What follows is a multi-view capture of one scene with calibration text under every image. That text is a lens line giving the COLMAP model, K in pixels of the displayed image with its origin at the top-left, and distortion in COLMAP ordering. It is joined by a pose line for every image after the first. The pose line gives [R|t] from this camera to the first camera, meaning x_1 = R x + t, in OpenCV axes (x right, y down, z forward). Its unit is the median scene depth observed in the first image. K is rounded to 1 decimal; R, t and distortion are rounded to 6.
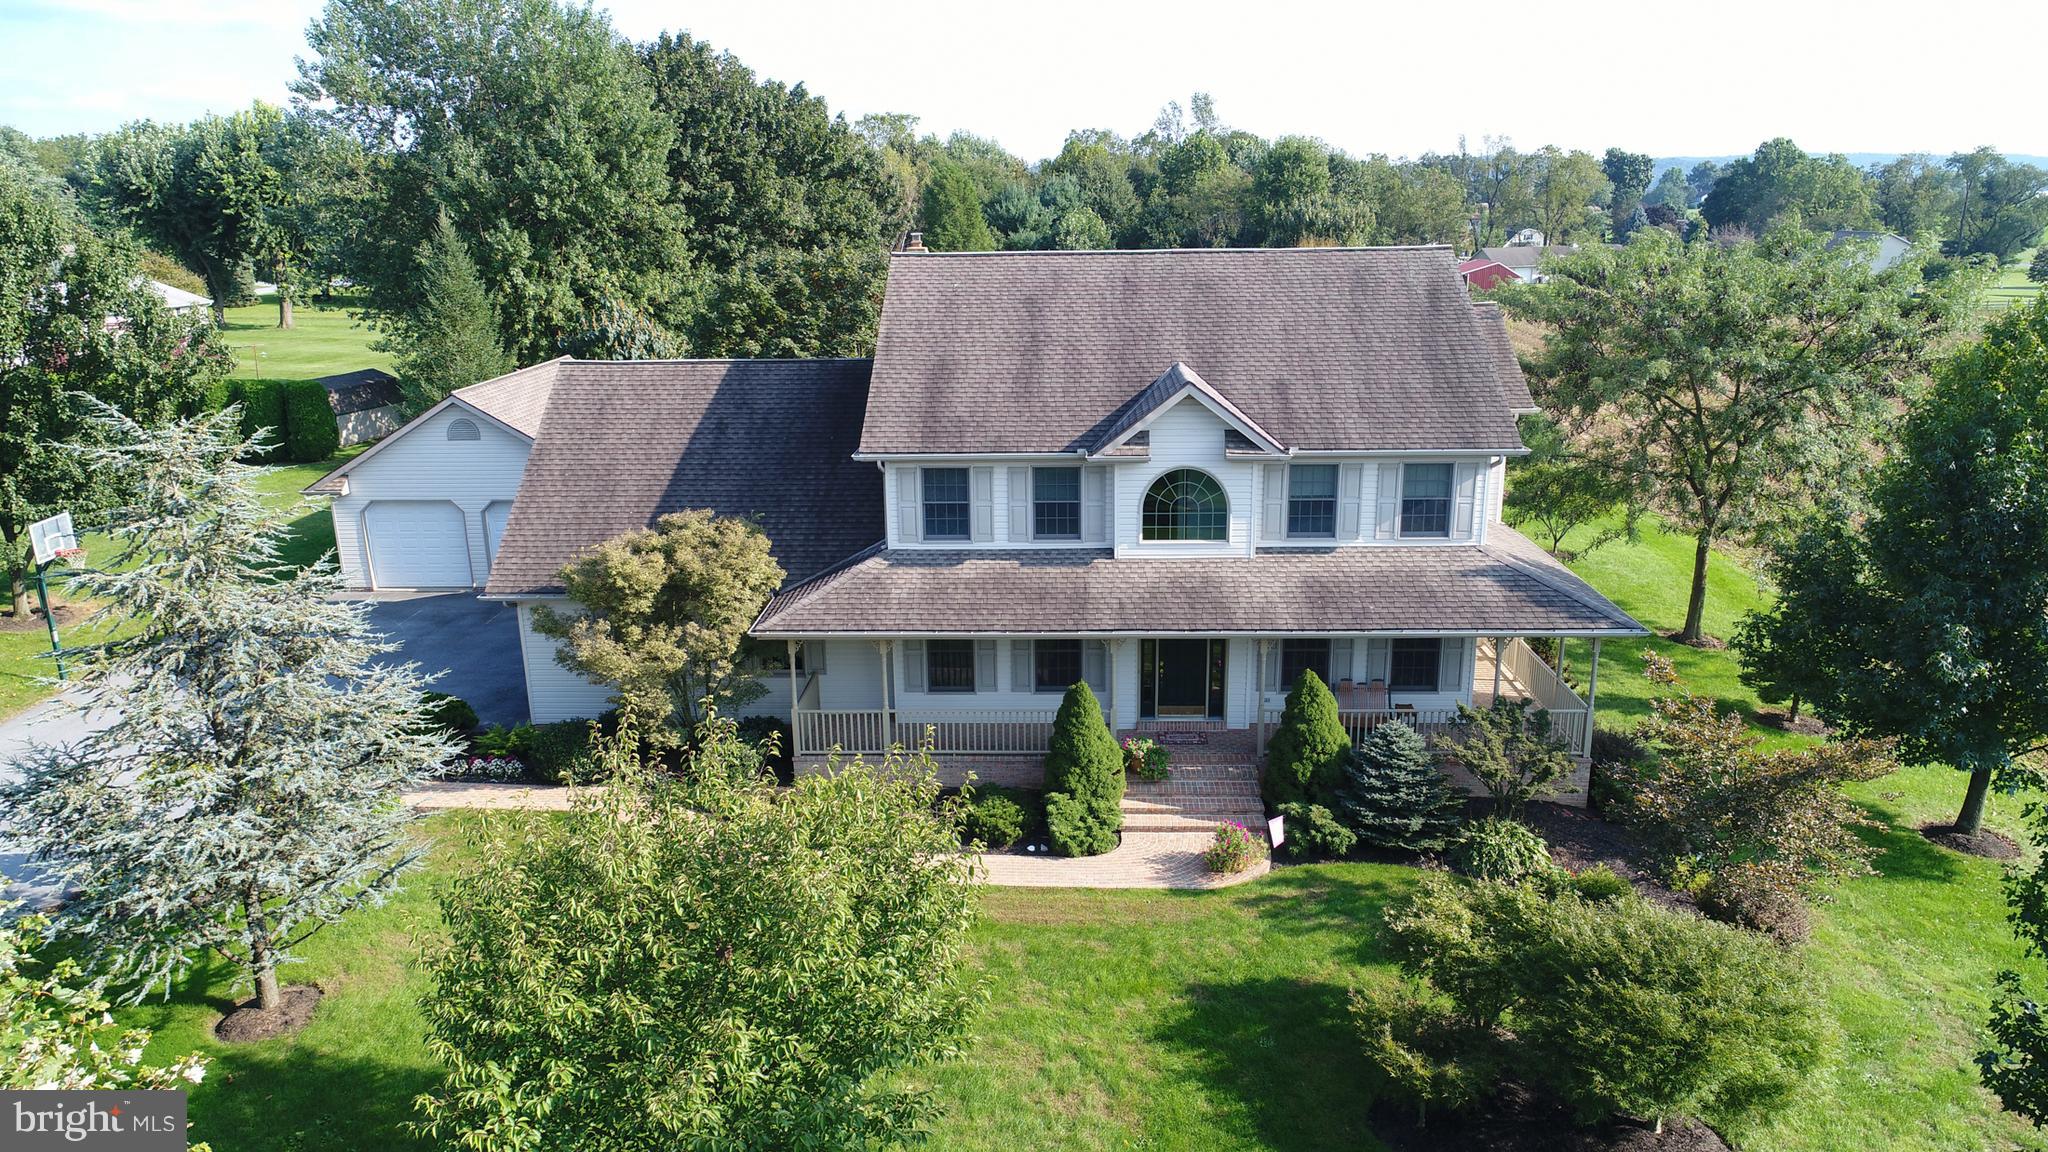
lens RADIAL K [[1366.2, 0, 1024.0], [0, 1366.2, 576.0], [0, 0, 1]] dist [-0.000339, 0.005623]
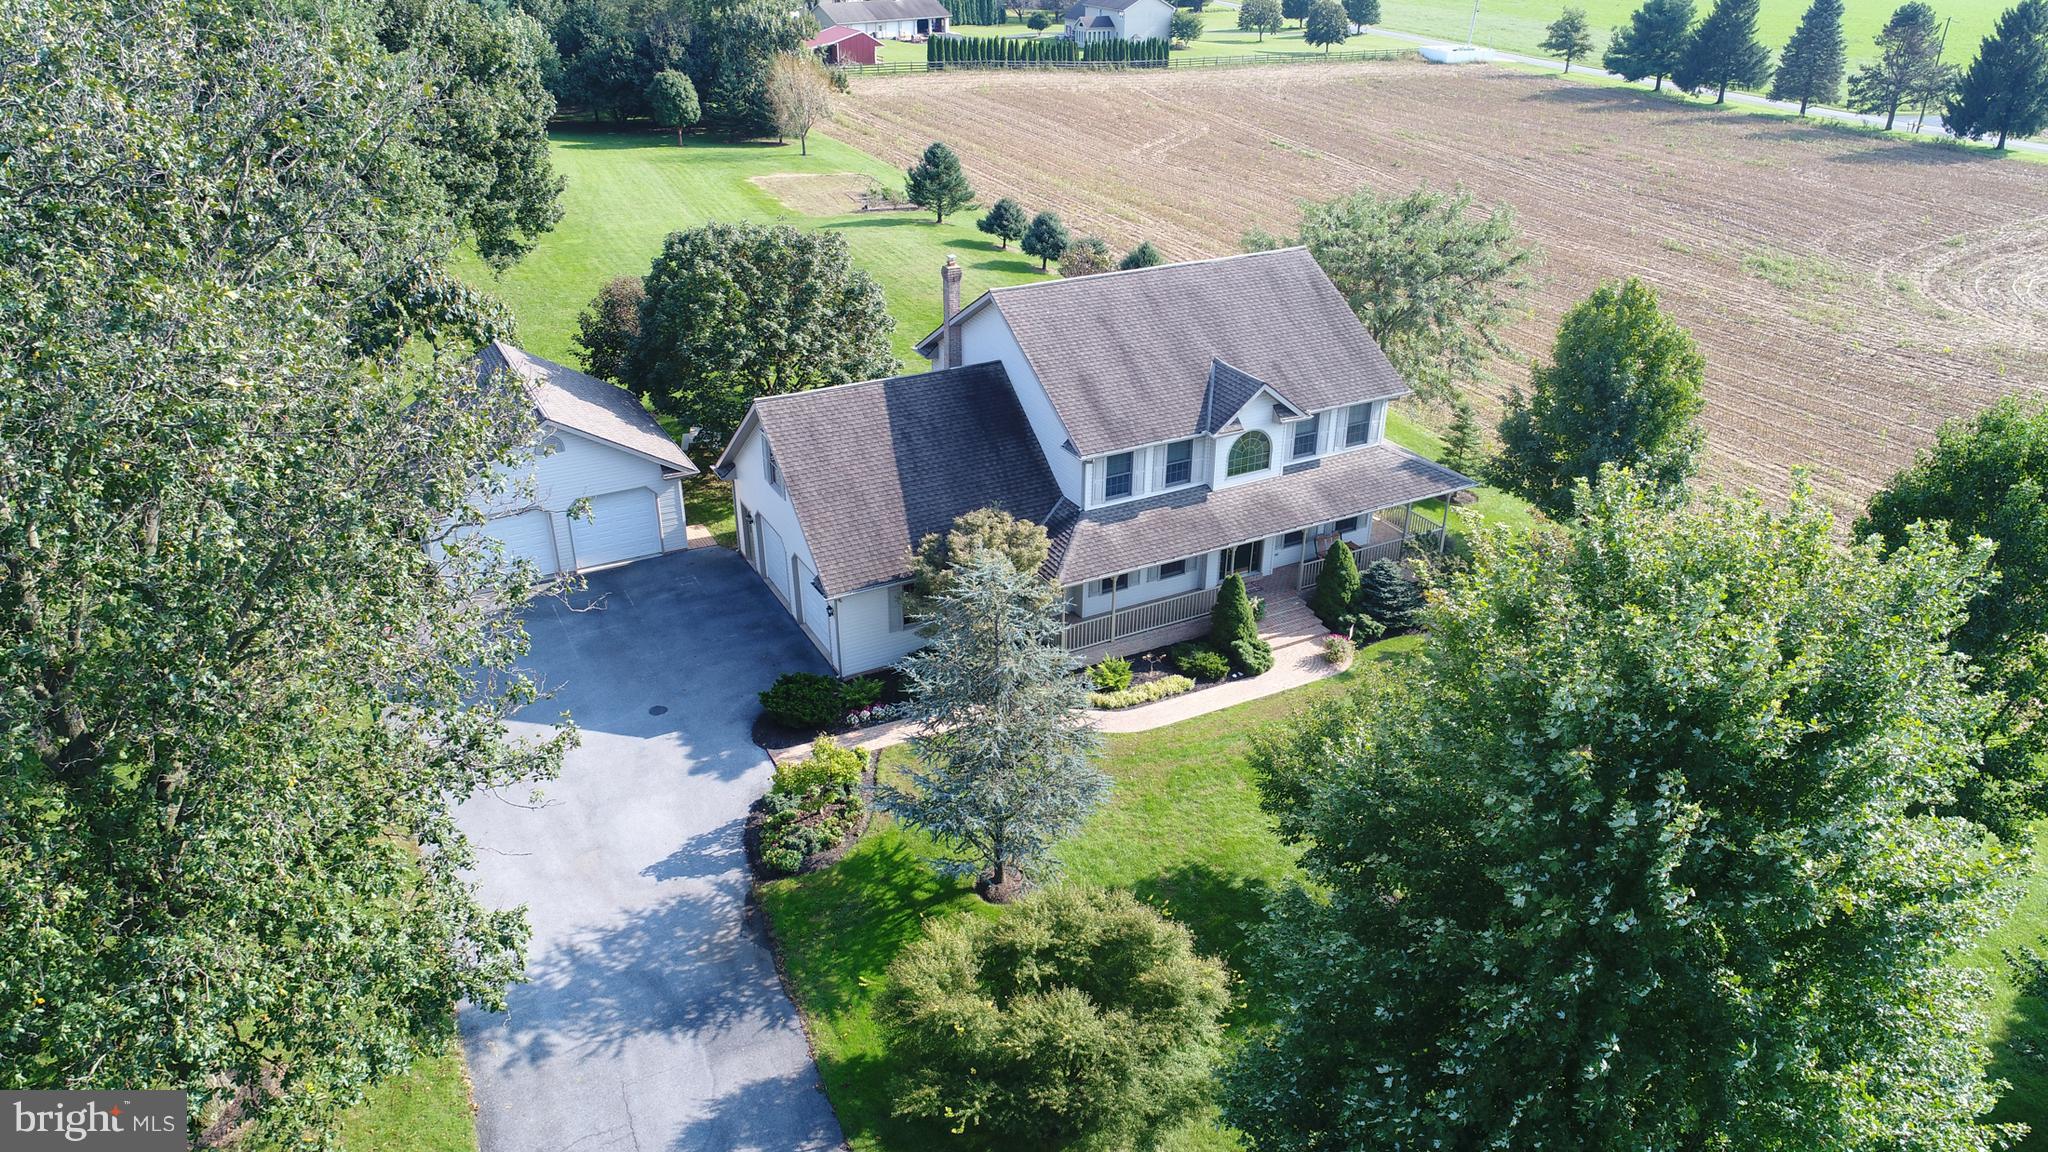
lens RADIAL K [[1366.2, 0, 1024.0], [0, 1366.2, 576.0], [0, 0, 1]] dist [-0.000339, 0.005623]
pose [[0.860802, -0.213865, 0.461825, -0.887438], [0.117652, 0.966465, 0.228263, -0.309036], [-0.495155, -0.142155, 0.857096, -0.287097]]
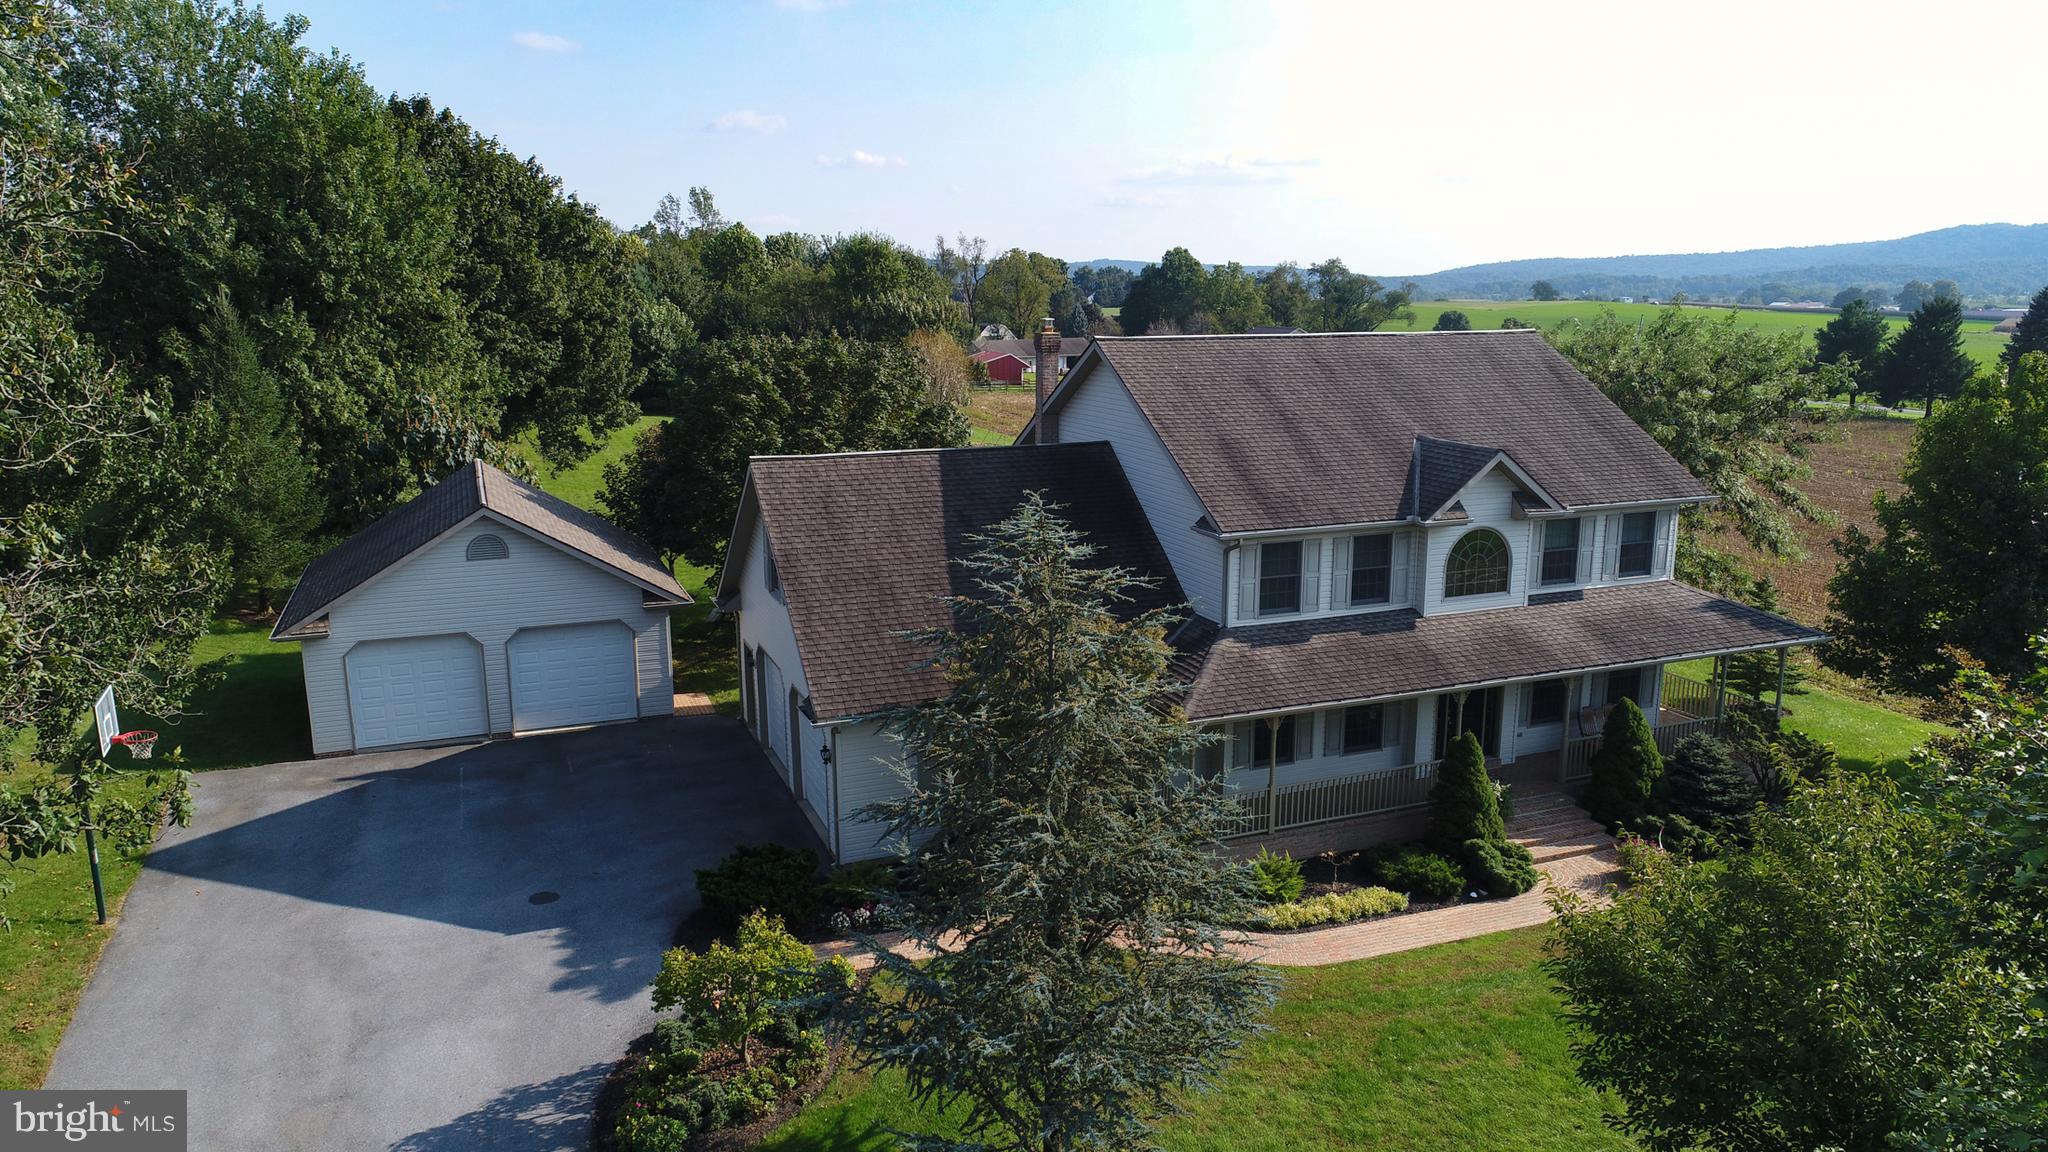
lens RADIAL K [[1366.2, 0, 1024.0], [0, 1366.2, 576.0], [0, 0, 1]] dist [-0.000339, 0.005623]
pose [[0.911260, -0.070620, 0.405731, -0.644733], [0.097303, 0.994215, -0.045492, -0.026593], [-0.400171, 0.080934, 0.912860, 0.146035]]
